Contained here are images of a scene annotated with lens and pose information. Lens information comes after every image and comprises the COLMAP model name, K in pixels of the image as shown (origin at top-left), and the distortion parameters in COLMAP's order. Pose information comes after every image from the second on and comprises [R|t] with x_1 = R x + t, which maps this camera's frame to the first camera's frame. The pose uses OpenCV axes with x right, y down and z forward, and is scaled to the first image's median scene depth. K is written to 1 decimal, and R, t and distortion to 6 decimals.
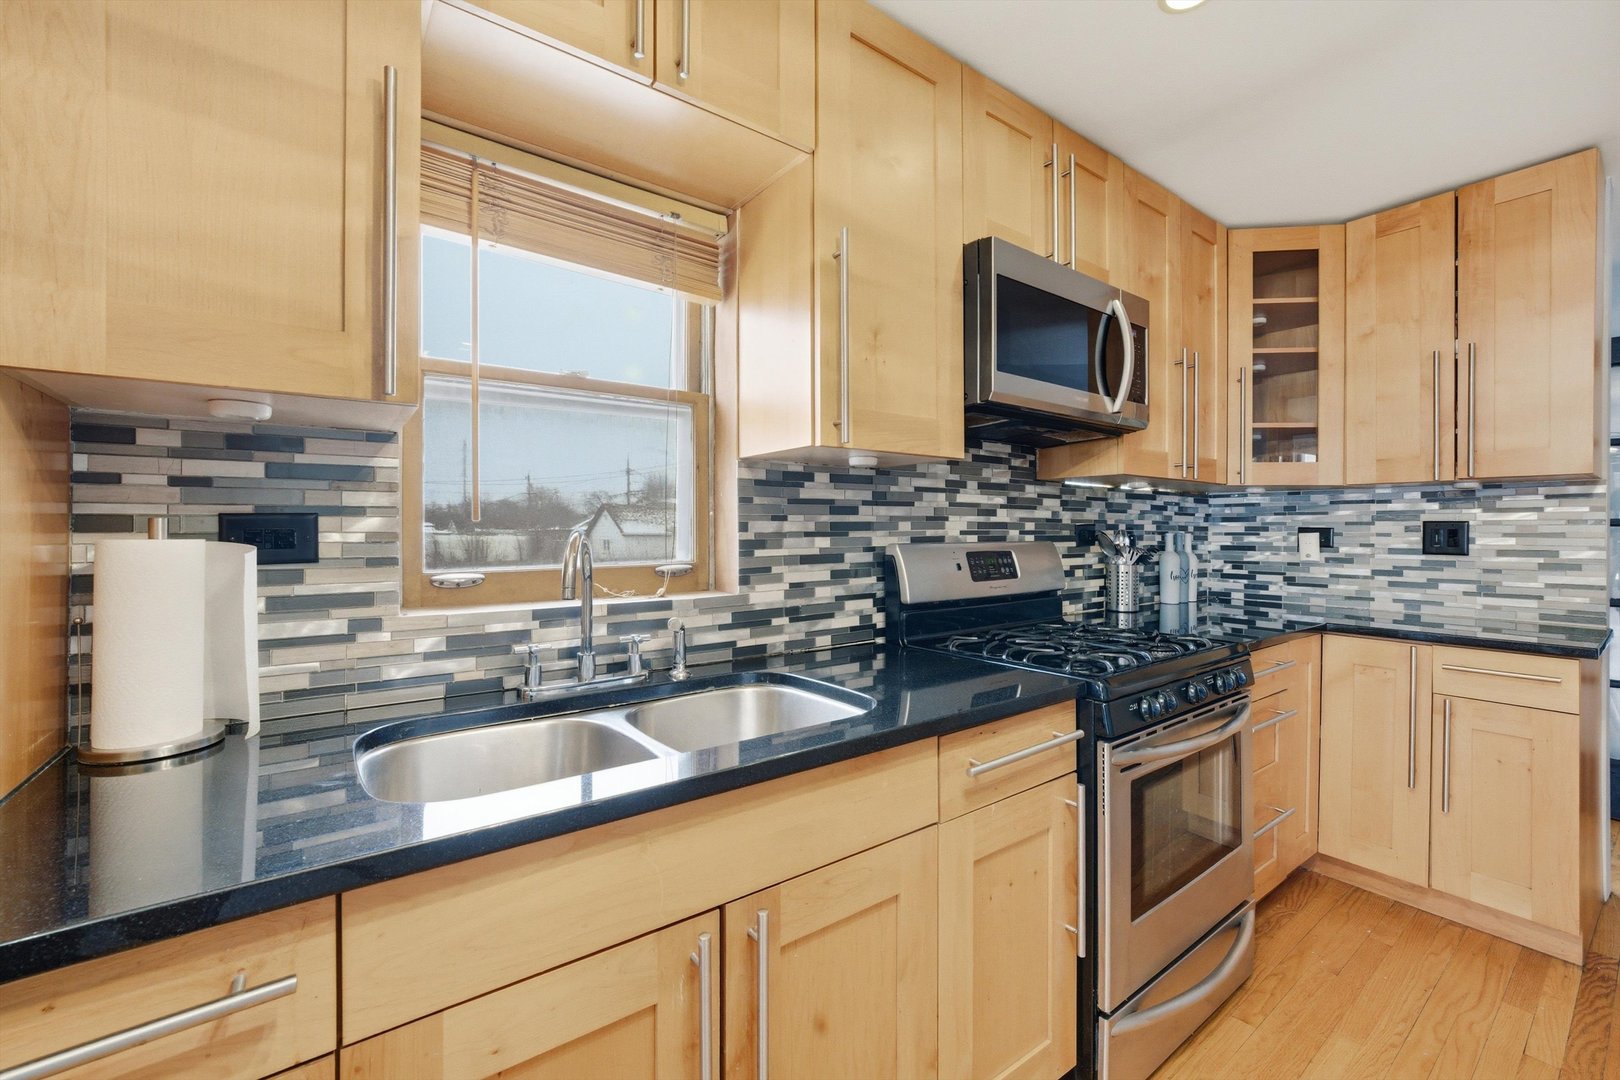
lens RADIAL K [[661.8, 0, 816.7], [0, 661.8, 531.1], [0, 0, 1]] dist [-0.003650, -0.000008]
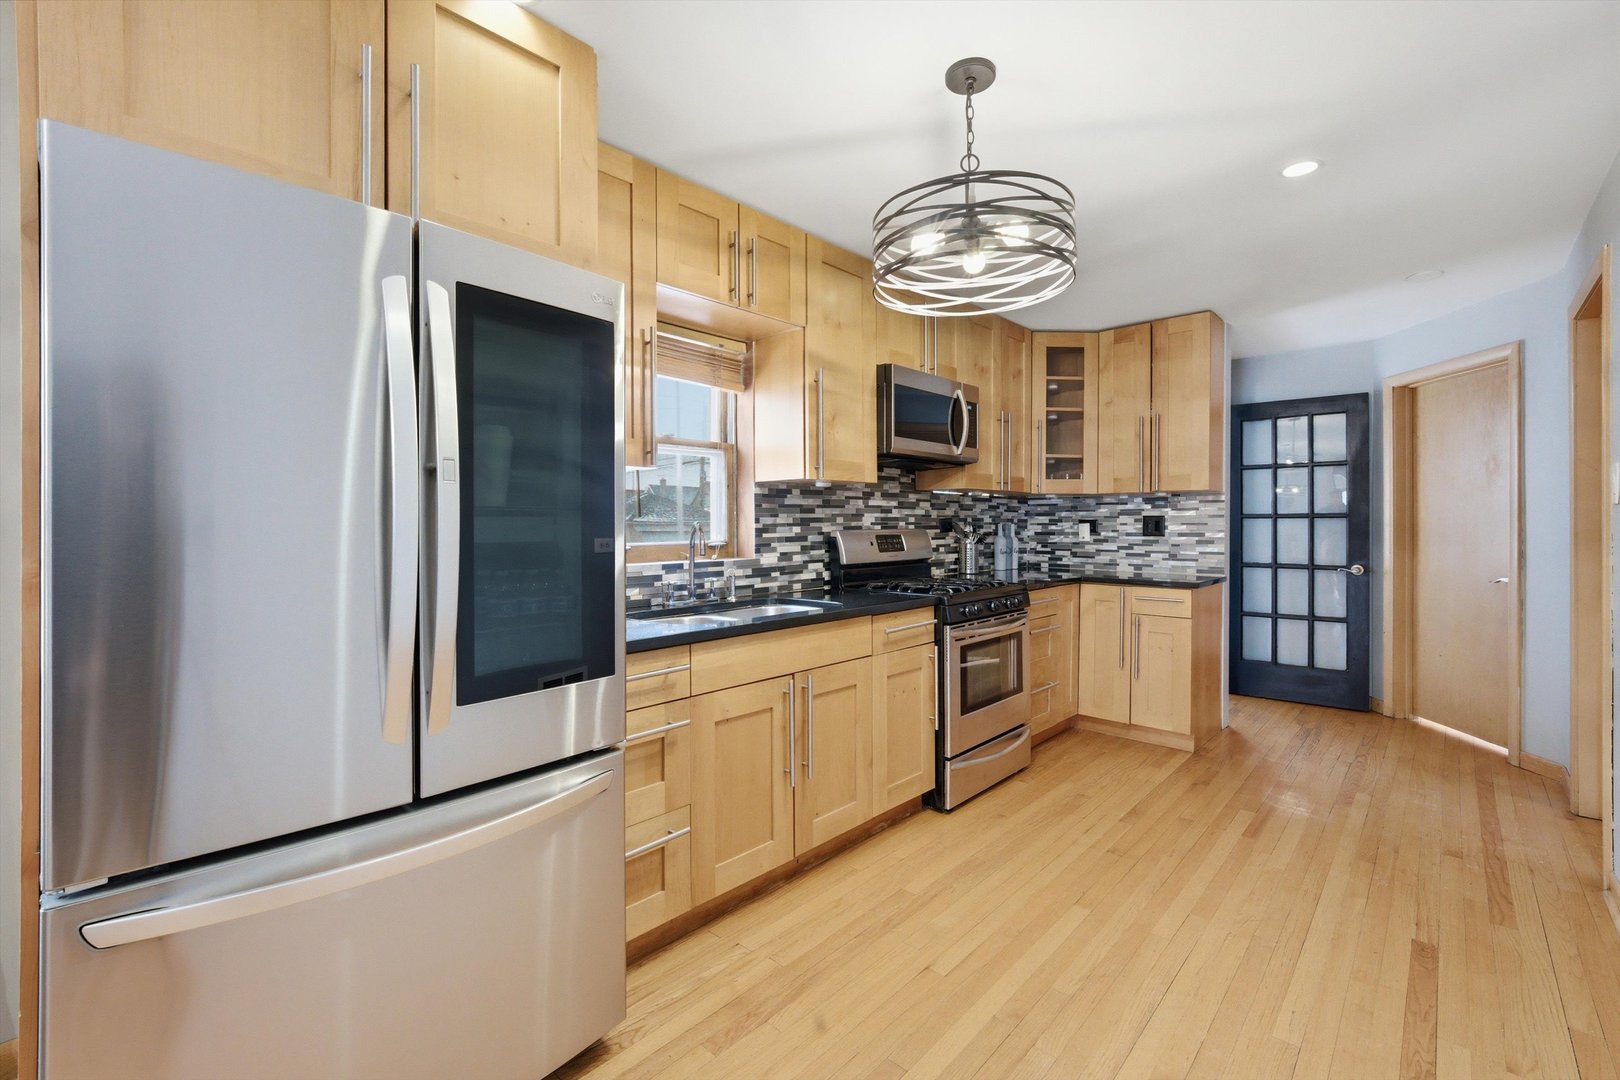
lens RADIAL K [[688.5, 0, 815.8], [0, 688.5, 532.5], [0, 0, 1]] dist [-0.000114, -0.000071]
pose [[0.984849, -0.005757, 0.173321, -0.235072], [0.003597, 0.999912, 0.012774, 0.002196], [-0.173379, -0.011957, 0.984783, -0.722974]]
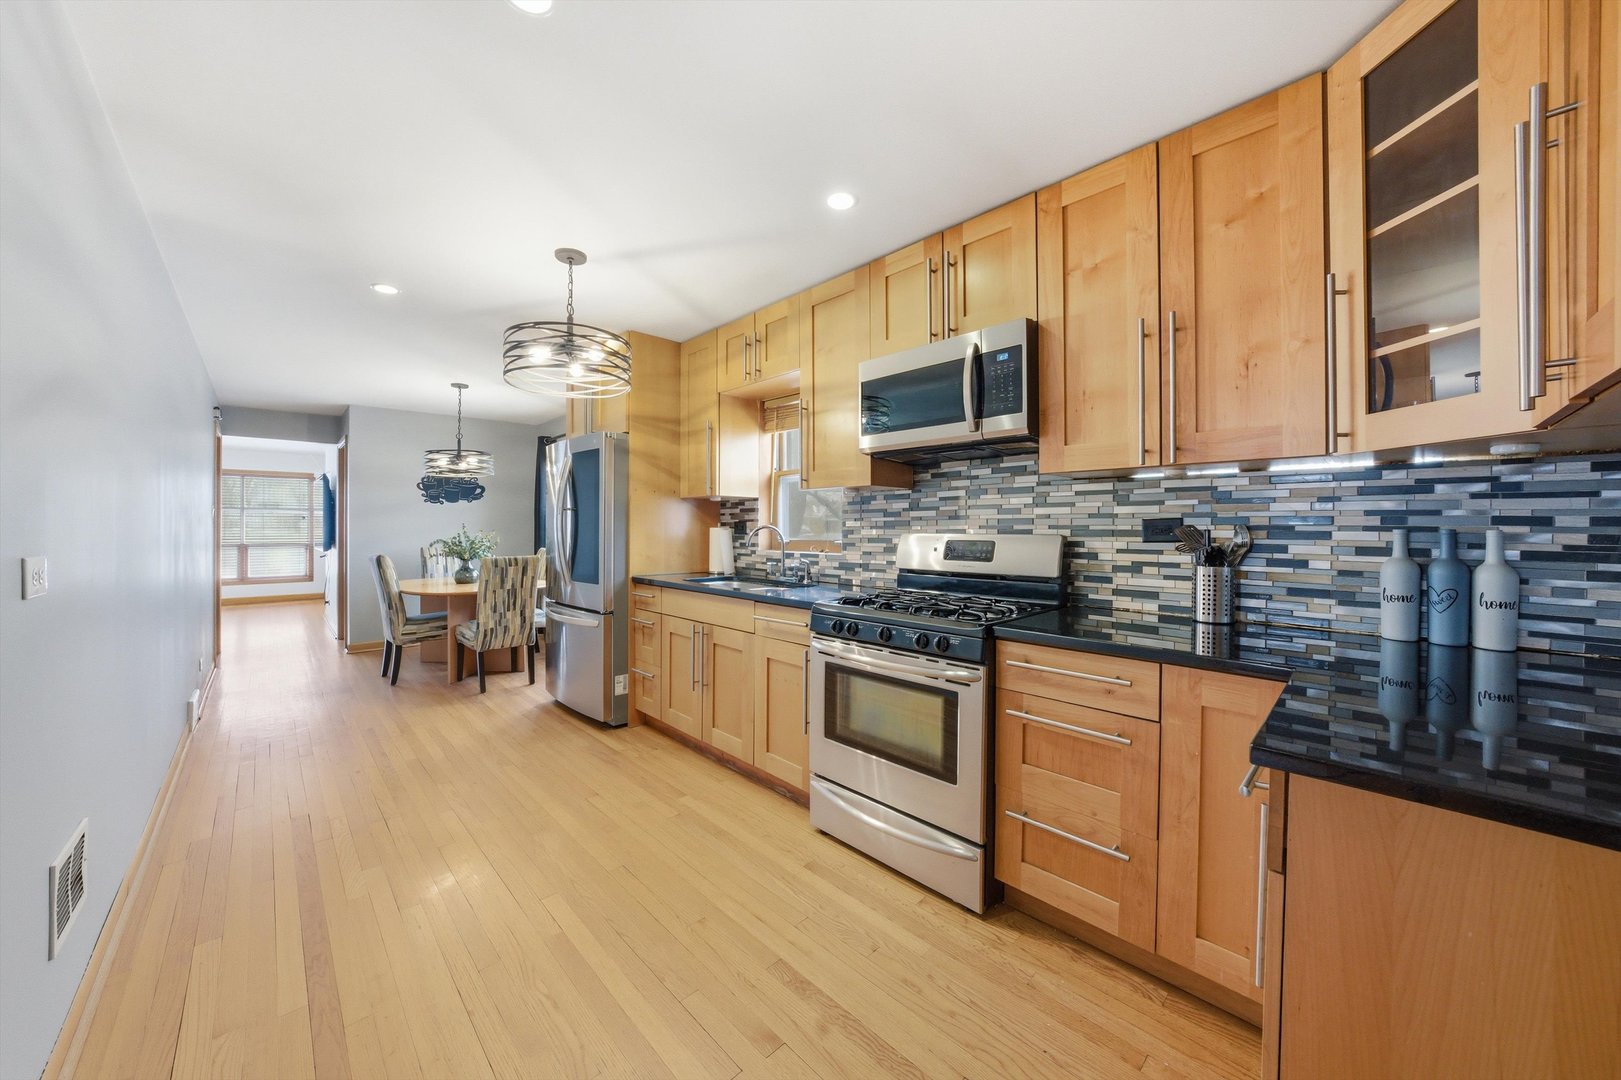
lens RADIAL K [[564.2, 0, 814.9], [0, 564.2, 540.5], [0, 0, 1]] dist [-0.011131, 0.000238]
pose [[0.136827, 0.021694, -0.990357, 1.474804], [-0.002472, 0.999765, 0.021558, 0.006825], [0.990592, -0.000502, 0.136848, 0.552484]]
